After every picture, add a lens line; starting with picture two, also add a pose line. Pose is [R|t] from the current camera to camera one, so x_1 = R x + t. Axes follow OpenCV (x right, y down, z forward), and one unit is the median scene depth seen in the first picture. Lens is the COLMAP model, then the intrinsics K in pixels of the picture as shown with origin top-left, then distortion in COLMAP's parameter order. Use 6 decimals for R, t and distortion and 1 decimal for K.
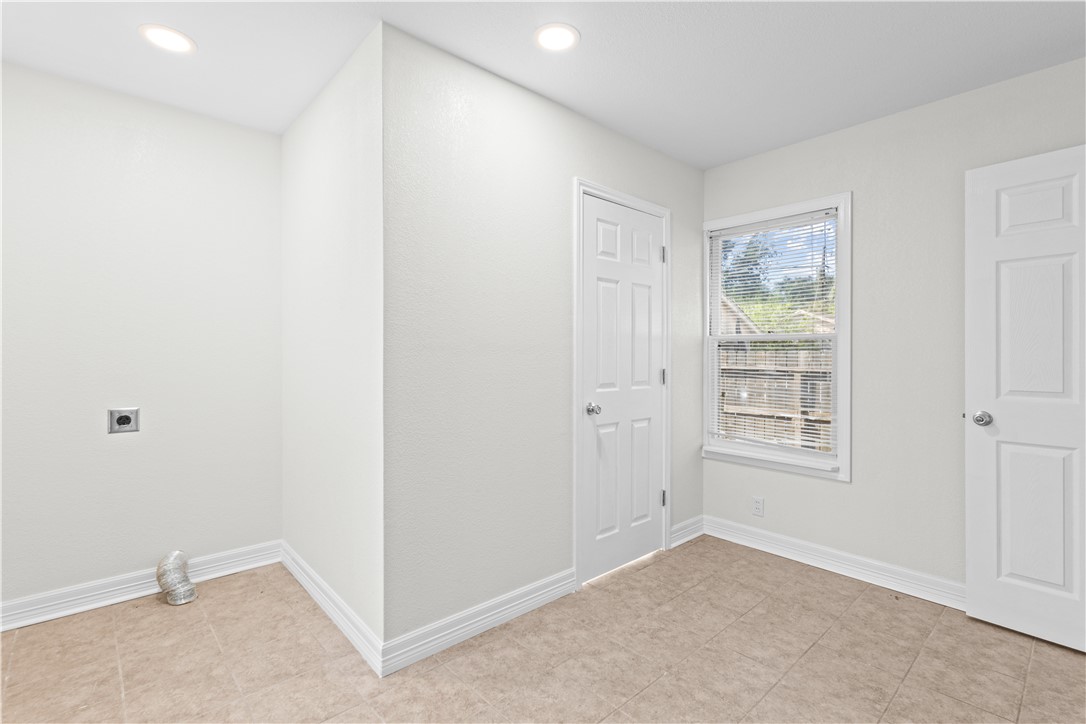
lens RADIAL K [[505.1, 0, 546.4], [0, 505.1, 358.4], [0, 0, 1]] dist [0.006036, 0.001316]
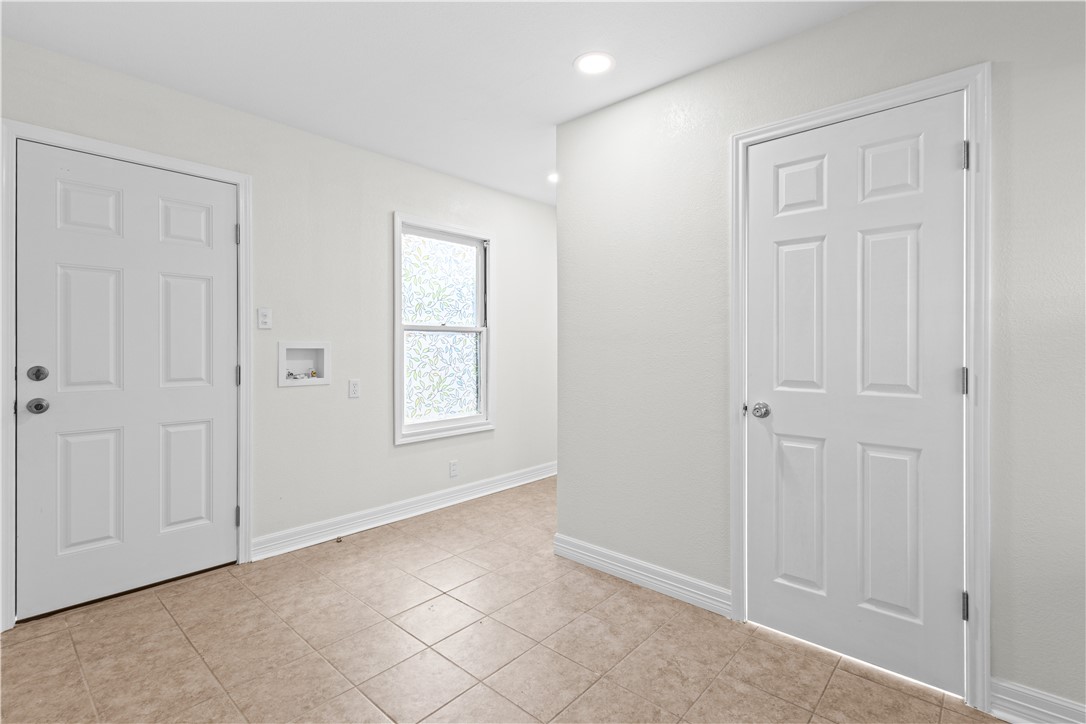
lens RADIAL K [[505.1, 0, 546.0], [0, 505.1, 352.8], [0, 0, 1]] dist [0.006036, 0.001316]
pose [[0.098516, 0.007872, -0.995104, 0.910855], [-0.012204, 0.999903, 0.006701, 0.008913], [0.995061, 0.011484, 0.098602, 0.625248]]
